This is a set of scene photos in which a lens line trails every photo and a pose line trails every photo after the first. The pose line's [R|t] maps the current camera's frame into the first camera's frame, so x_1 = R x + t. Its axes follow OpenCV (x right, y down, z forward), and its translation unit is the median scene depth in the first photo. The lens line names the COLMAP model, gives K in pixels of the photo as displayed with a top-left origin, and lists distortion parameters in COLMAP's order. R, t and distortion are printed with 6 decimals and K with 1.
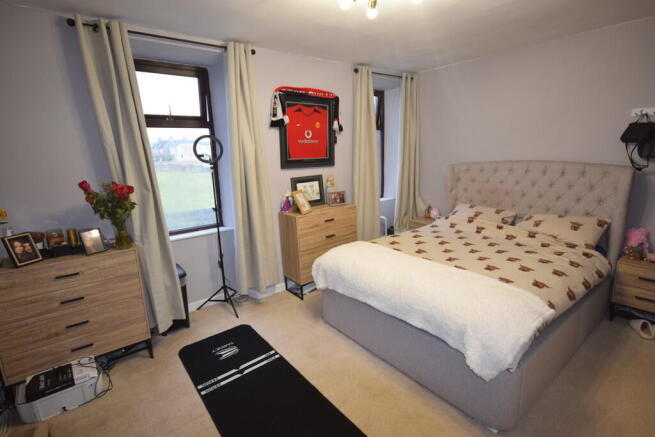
lens RADIAL K [[317.8, 0, 328.2], [0, 317.8, 217.8], [0, 0, 1]] dist [0.032576, 0.000691]
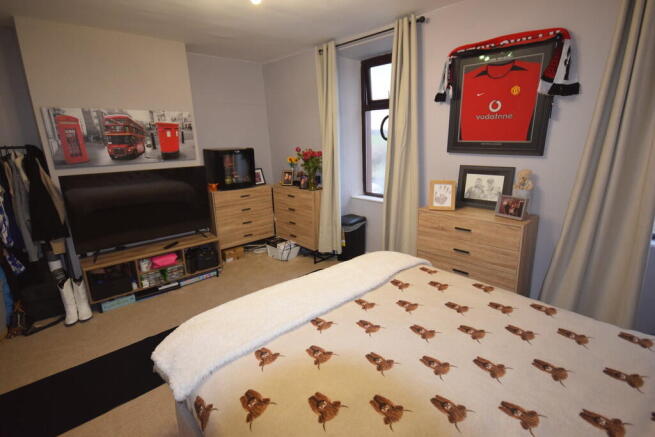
lens RADIAL K [[317.8, 0, 330.1], [0, 317.8, 220.5], [0, 0, 1]] dist [0.032576, 0.000691]
pose [[0.108612, 0.285524, -0.952197, 0.642028], [-0.207526, 0.943271, 0.259176, -0.134117], [0.972181, 0.169456, 0.161705, 0.576414]]
